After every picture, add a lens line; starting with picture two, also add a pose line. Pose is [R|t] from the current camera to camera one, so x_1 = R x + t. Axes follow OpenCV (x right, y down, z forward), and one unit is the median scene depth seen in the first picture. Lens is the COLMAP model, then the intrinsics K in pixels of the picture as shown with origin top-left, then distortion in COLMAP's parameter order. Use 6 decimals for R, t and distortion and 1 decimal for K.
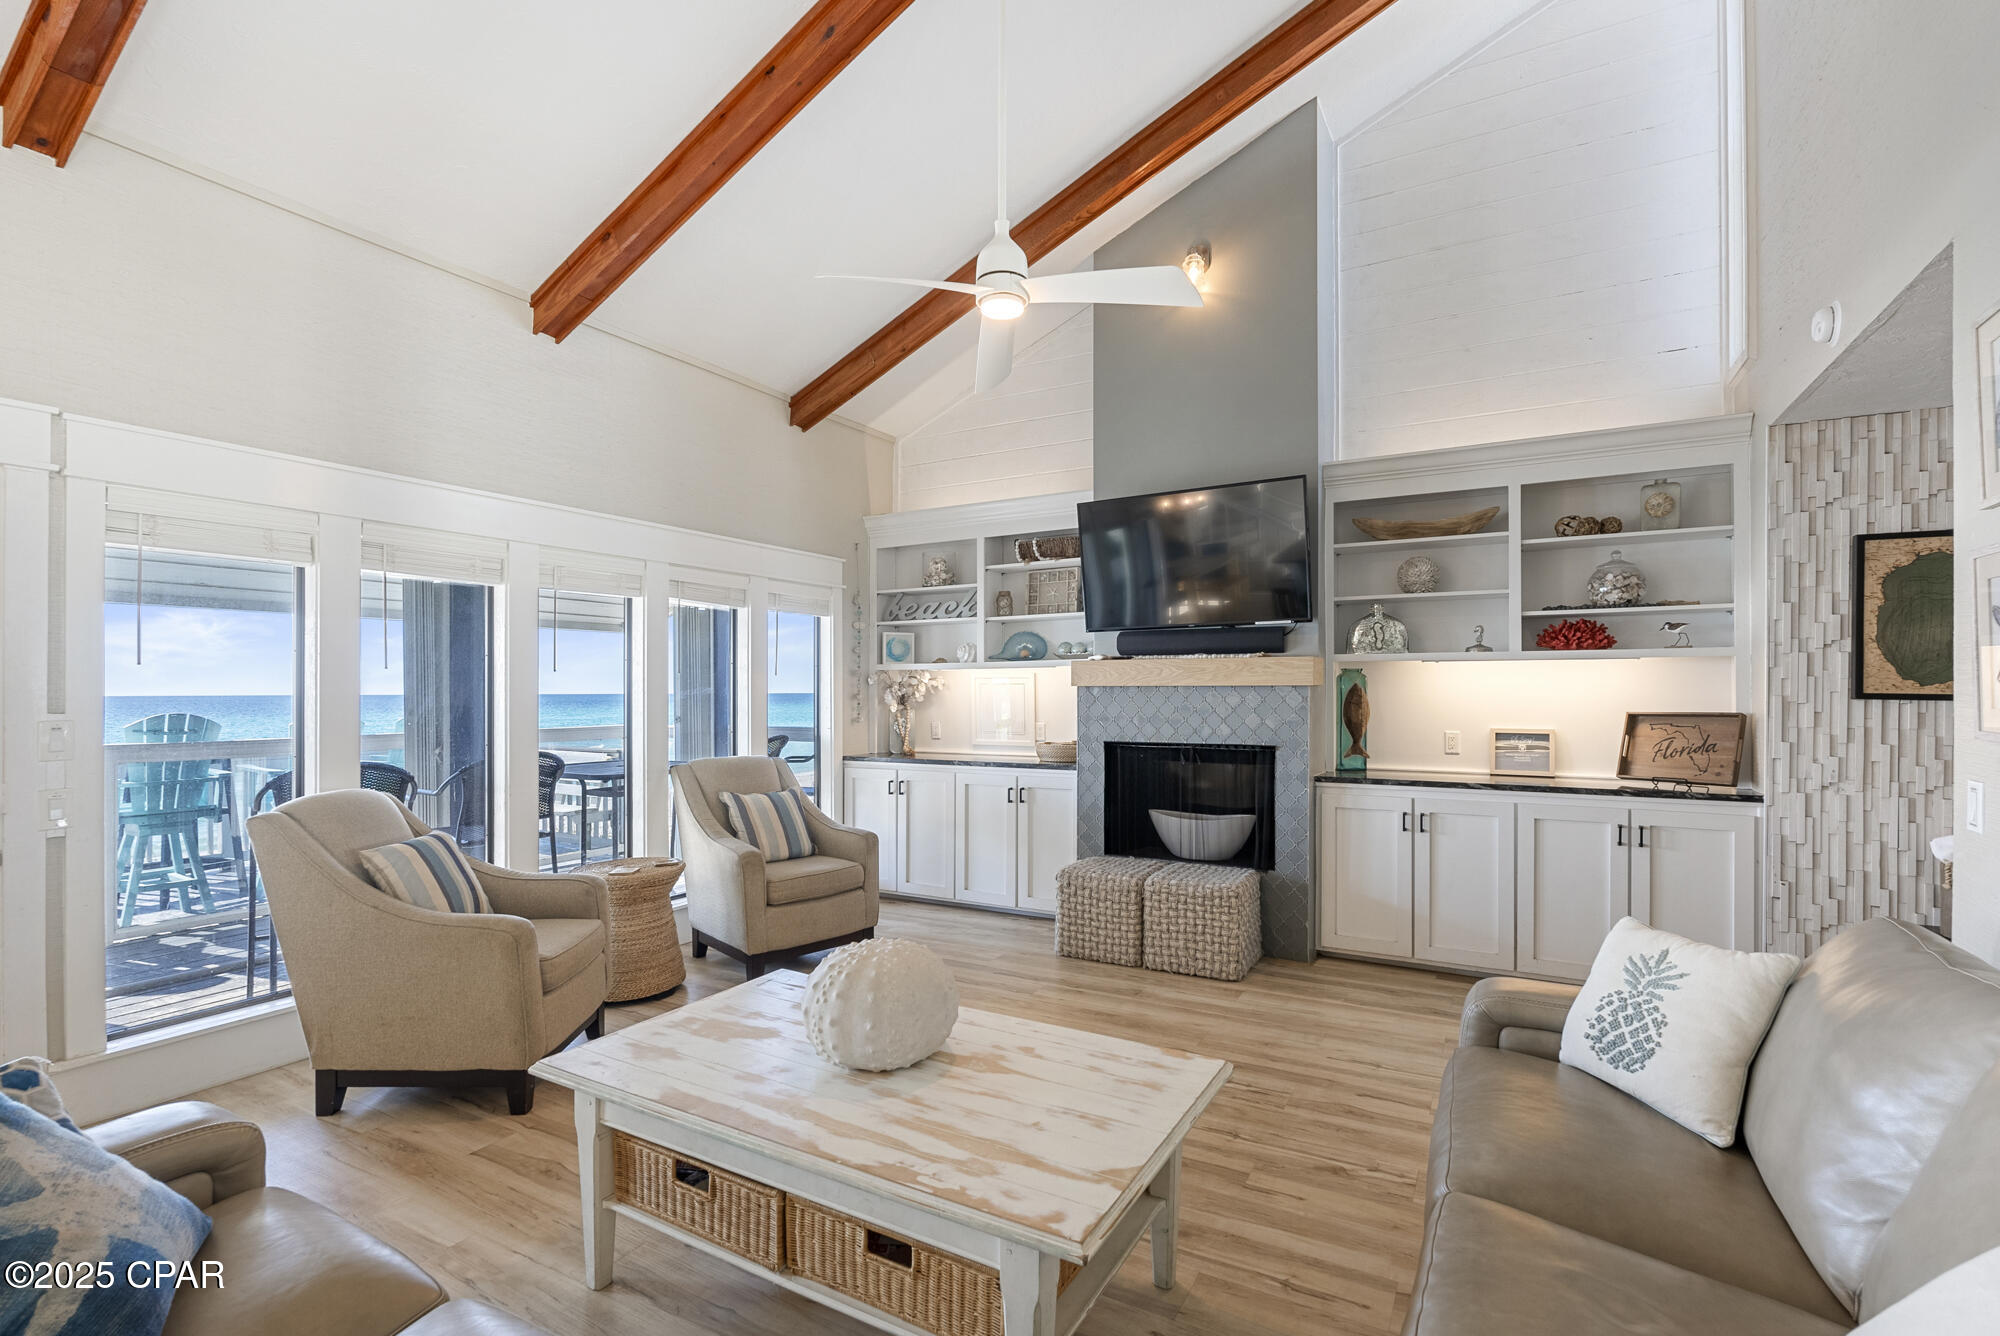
lens RADIAL K [[925.5, 0, 1003.9], [0, 925.5, 690.9], [0, 0, 1]] dist [-0.002077, -0.000240]
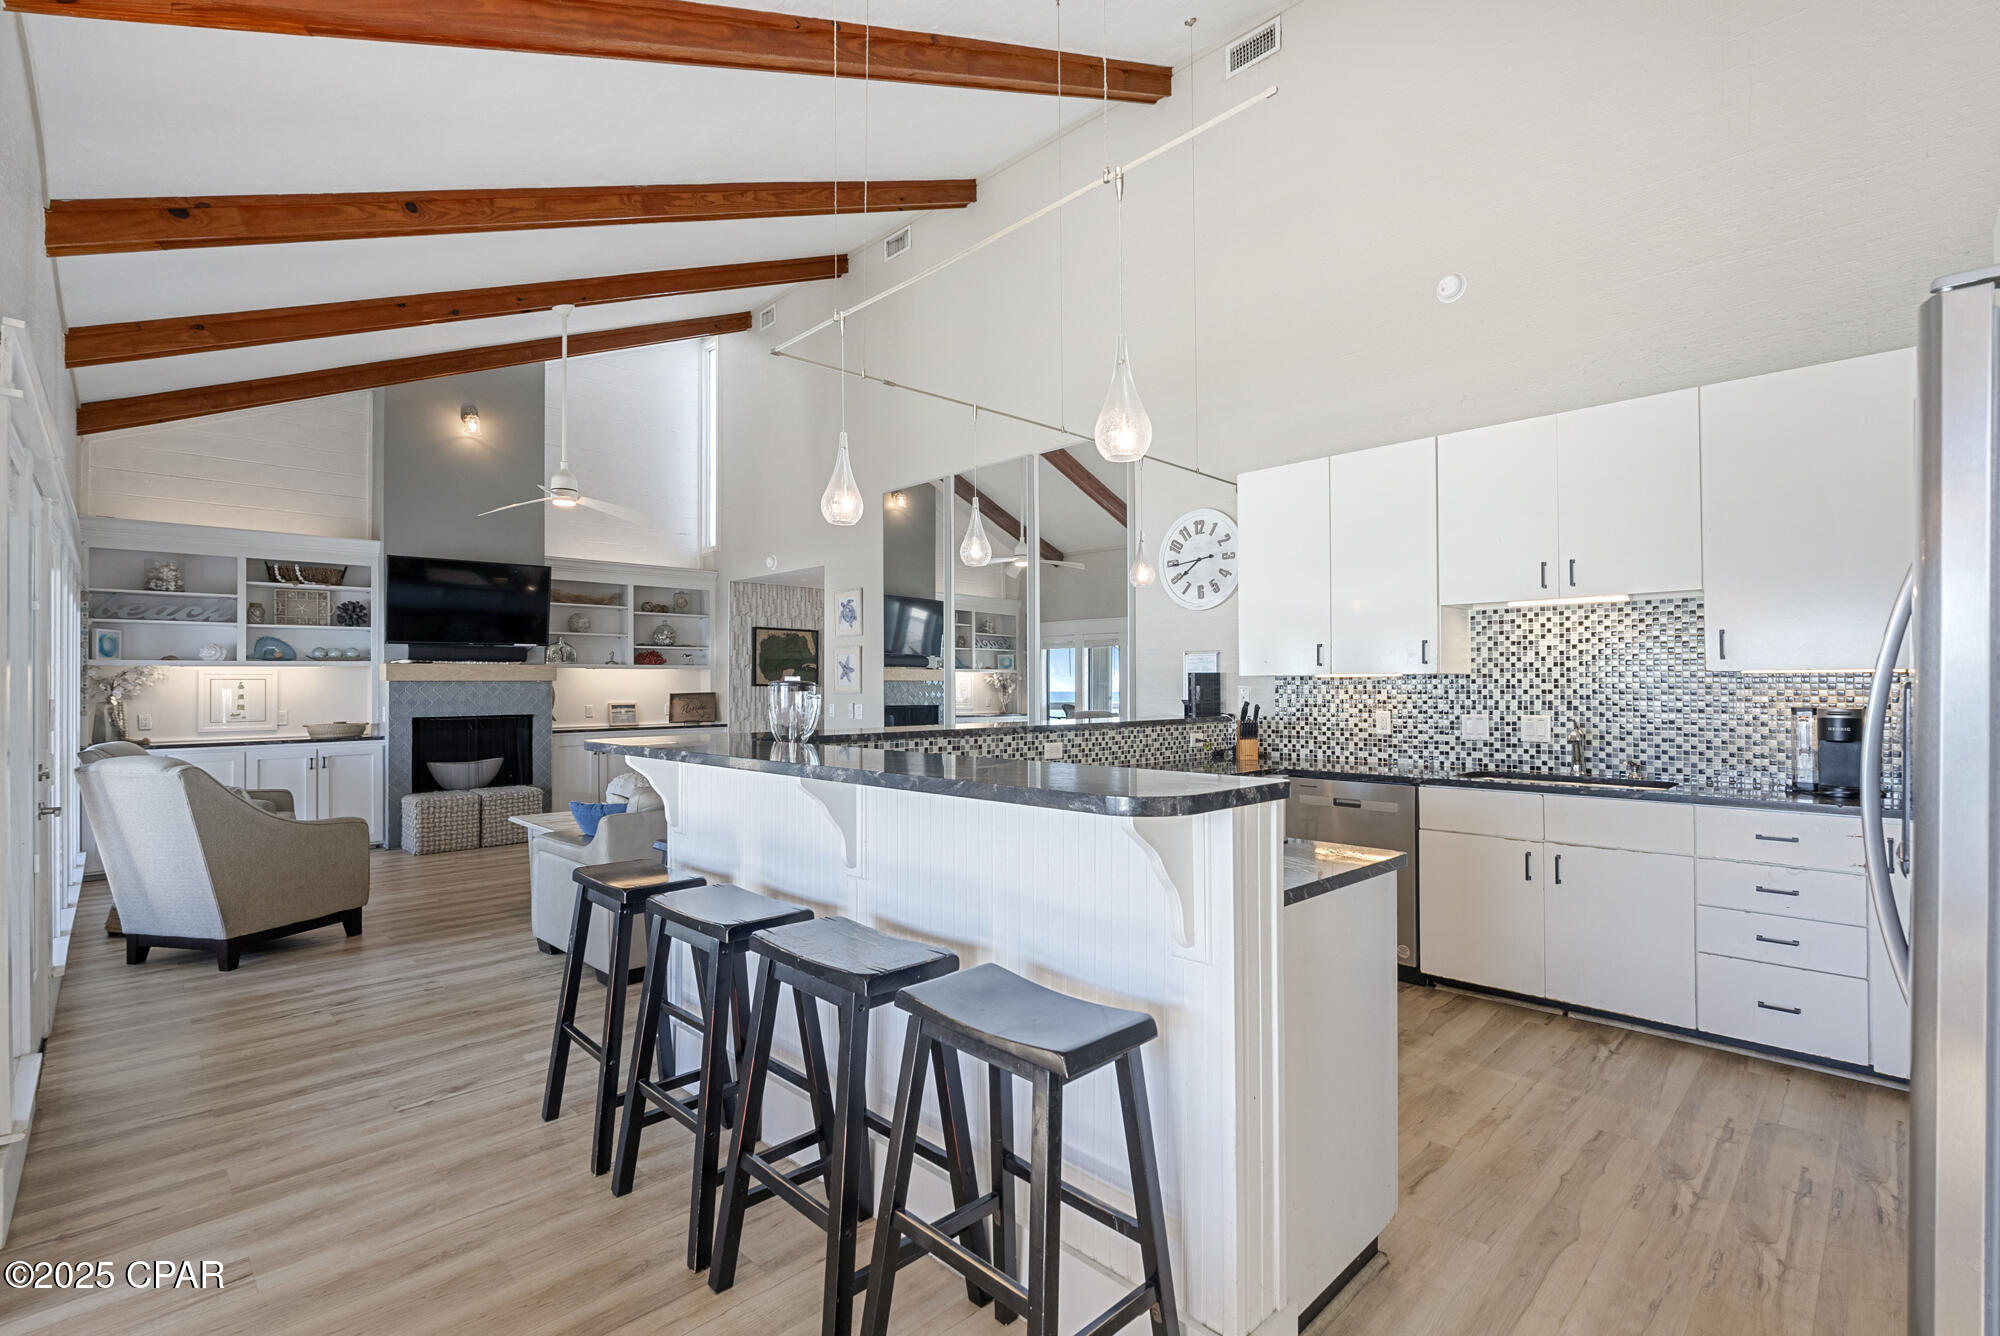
lens RADIAL K [[911.7, 0, 1011.6], [0, 911.7, 674.9], [0, 0, 1]] dist [0.000438, -0.000083]
pose [[0.270325, 0.012869, 0.962683, -1.129531], [0.009412, 0.999828, -0.016008, 0.019738], [-0.962723, 0.013388, 0.270157, -0.360028]]
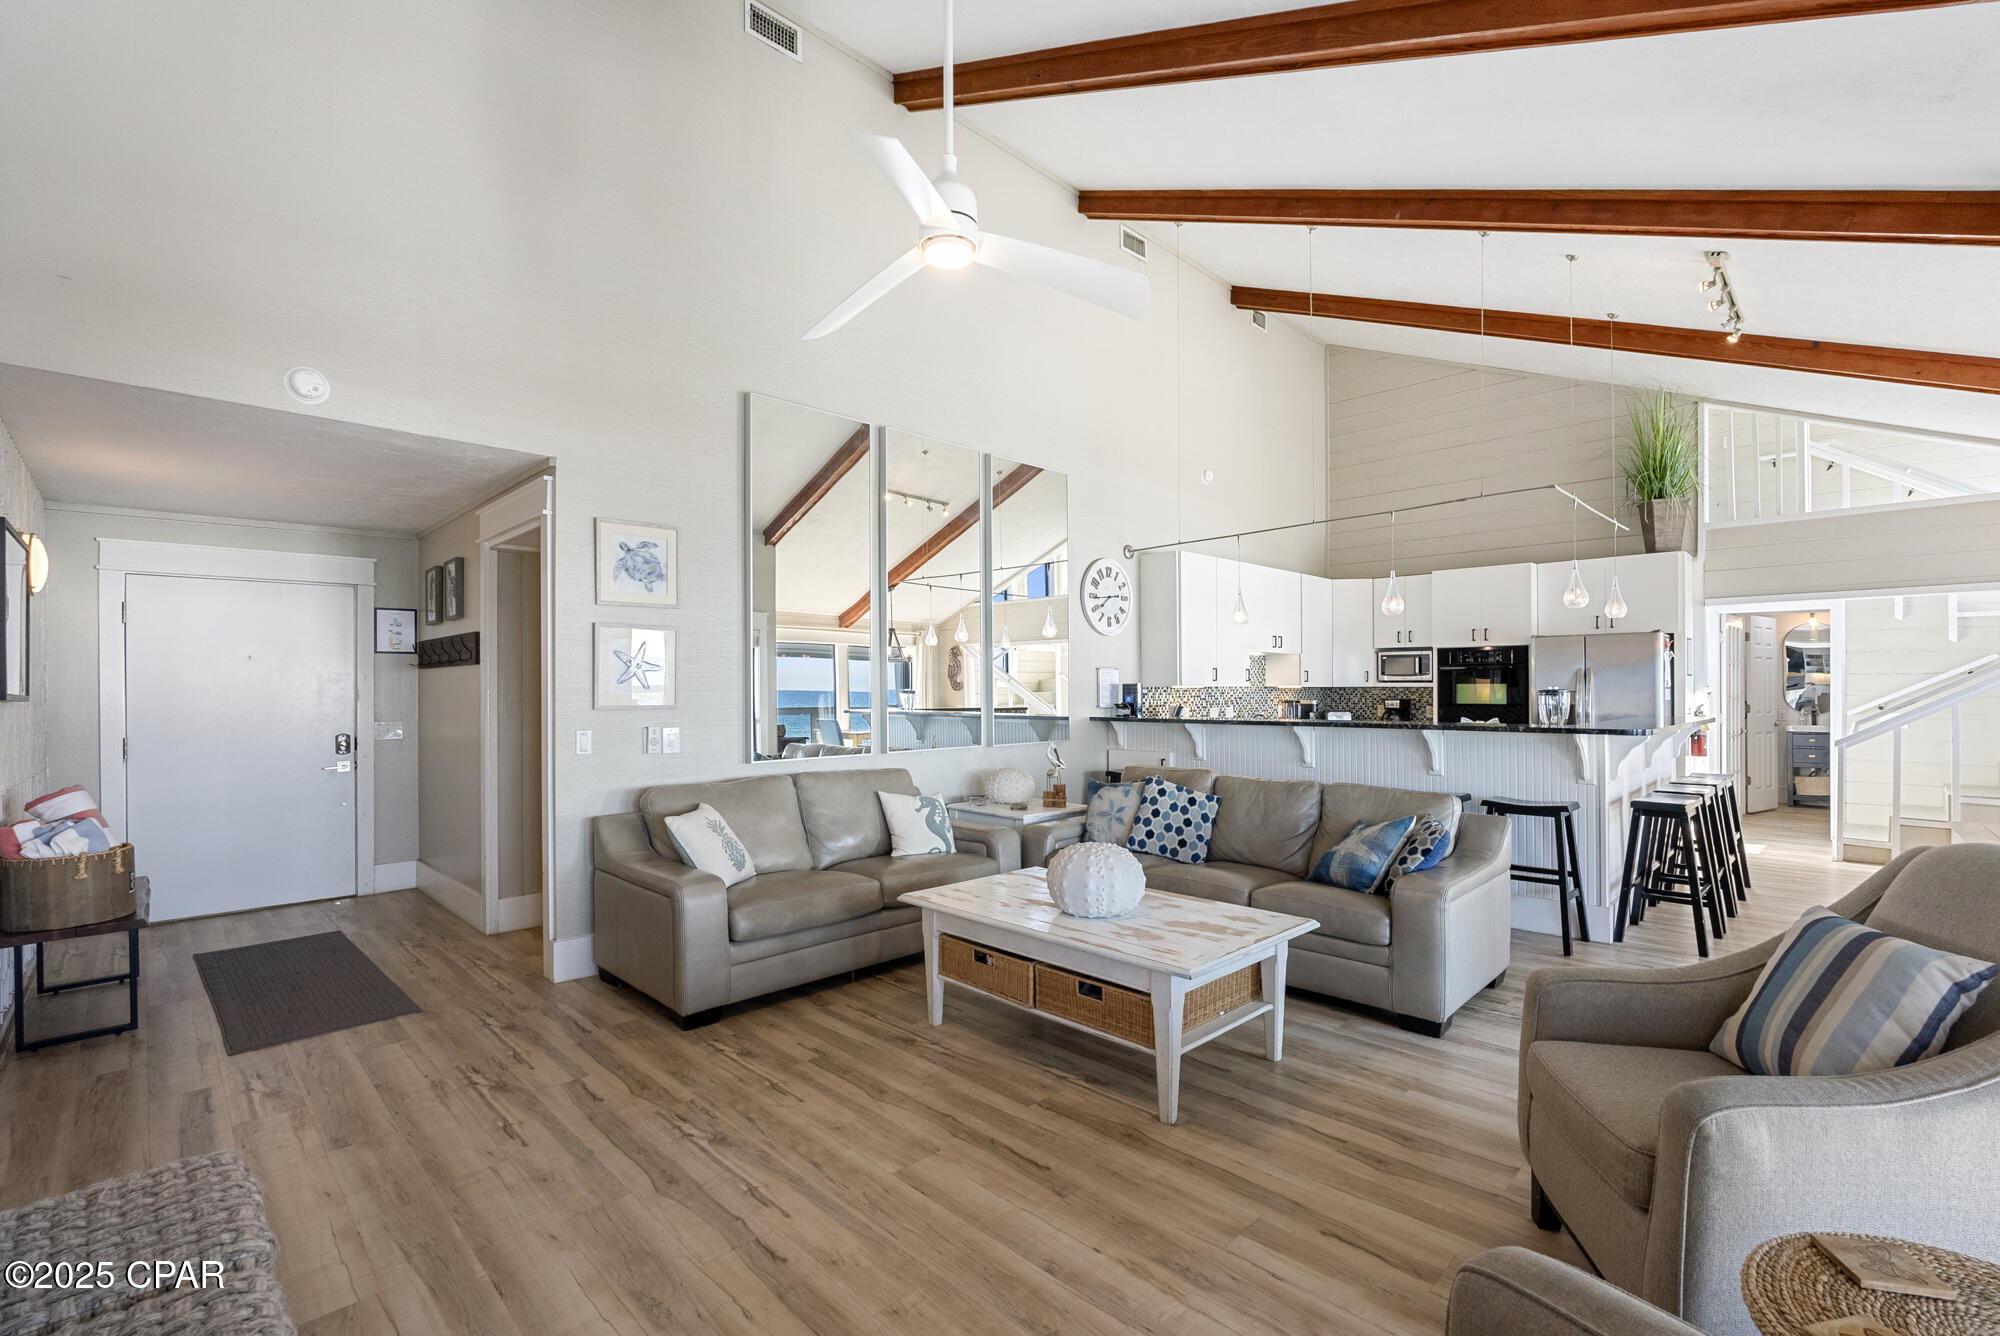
lens RADIAL K [[882.1, 0, 1000.0], [0, 882.1, 668.0], [0, 0, 1]] dist [0.000364, 0.000051]
pose [[-0.961392, 0.010140, 0.274995, -0.183777], [0.005315, 0.999819, -0.018283, 0.000266], [-0.275130, -0.016115, -0.961272, 1.164422]]
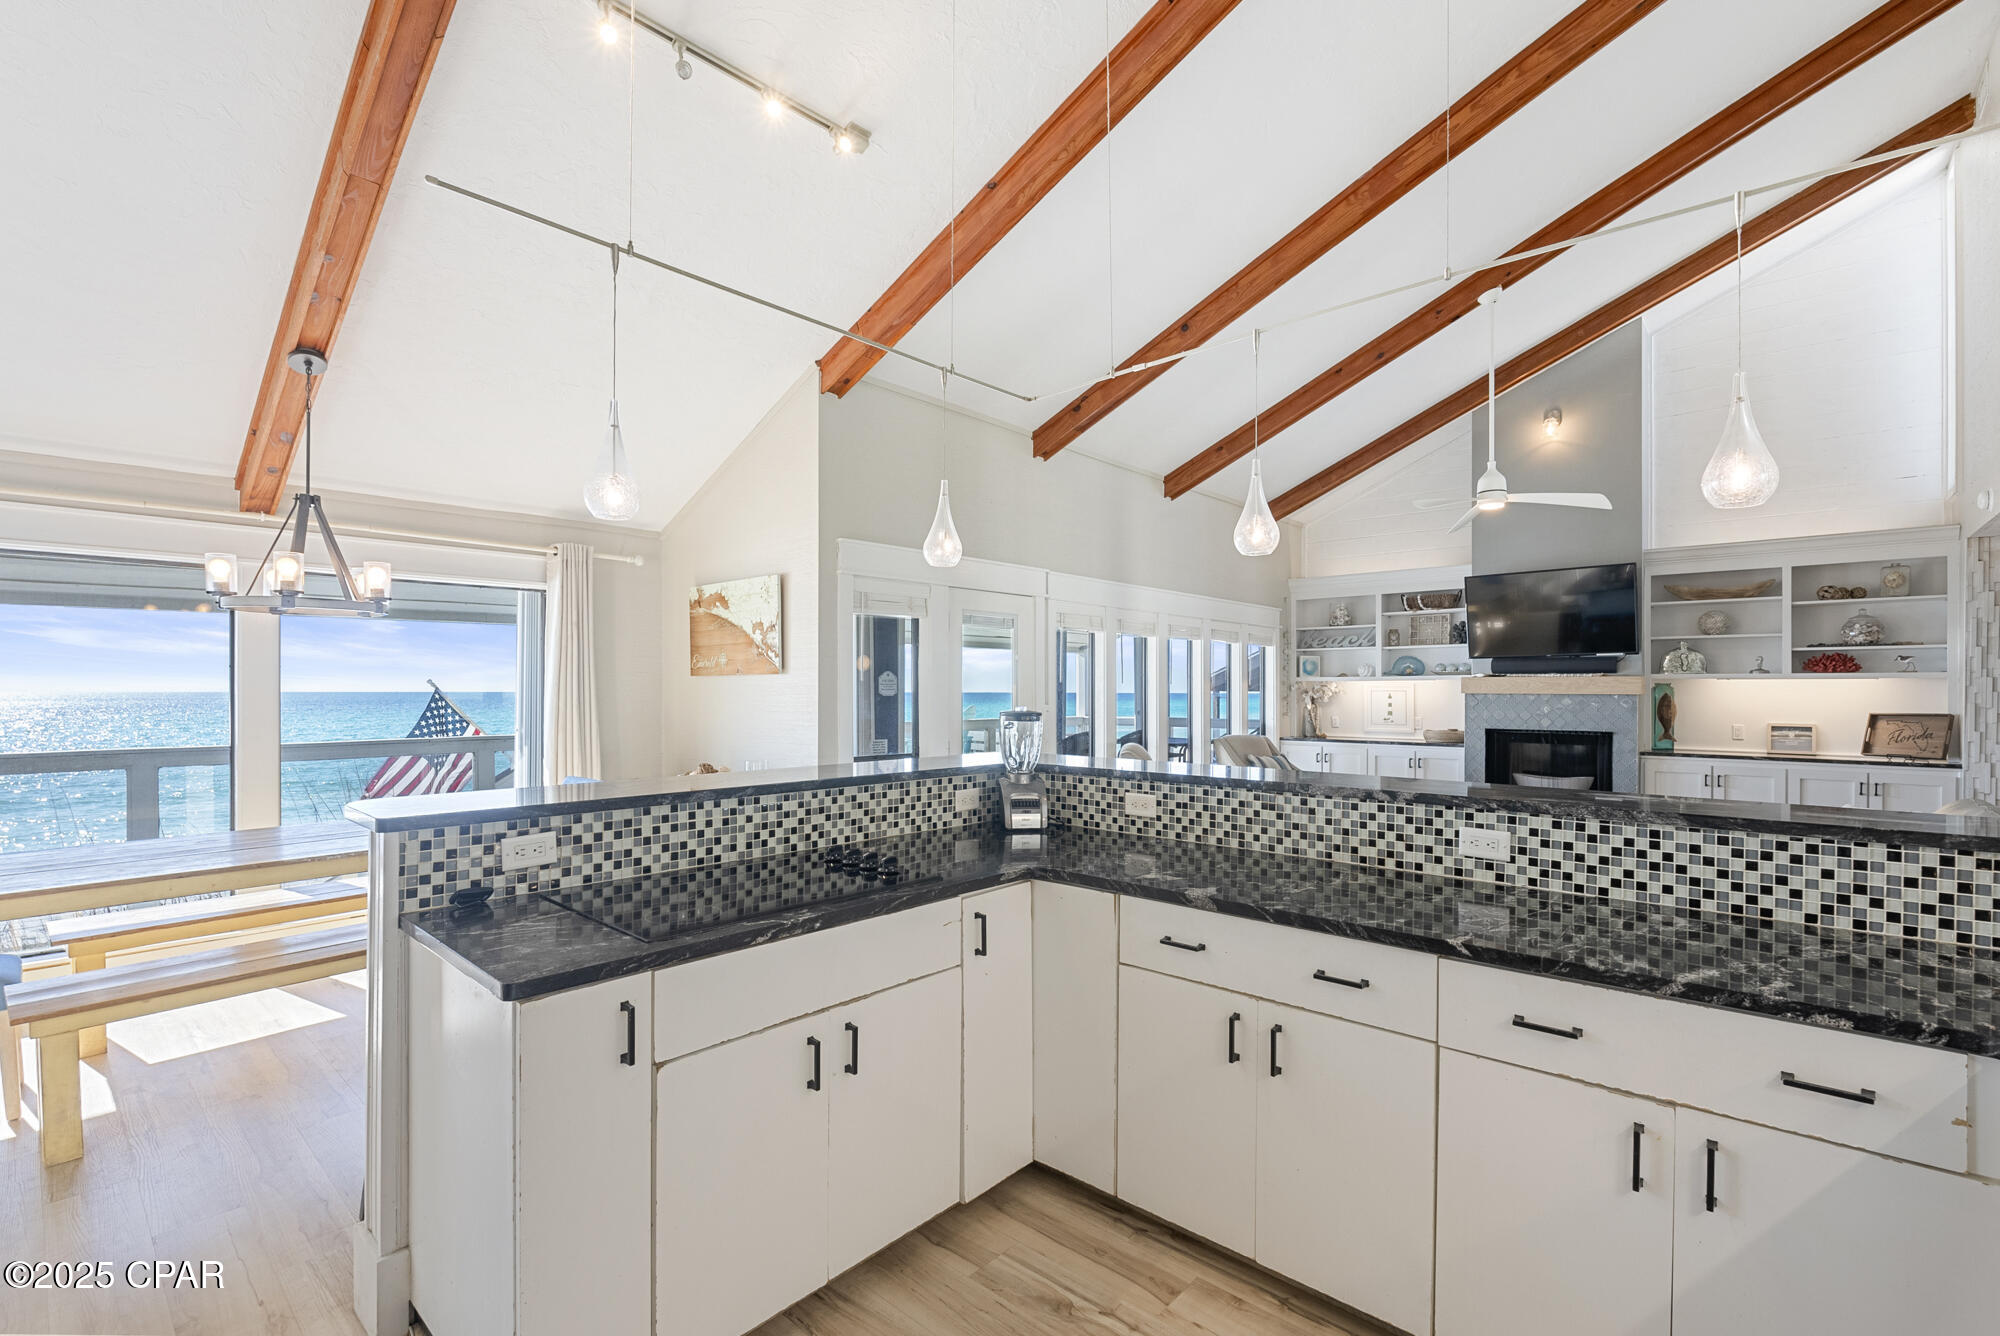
lens RADIAL K [[889.4, 0, 999.4], [0, 889.4, 690.2], [0, 0, 1]] dist [-0.011109, 0.000634]
pose [[0.976230, 0.006726, -0.216634, -0.398526], [-0.007261, 0.999972, -0.001671, -0.002286], [0.216617, 0.003205, 0.976251, -0.699500]]
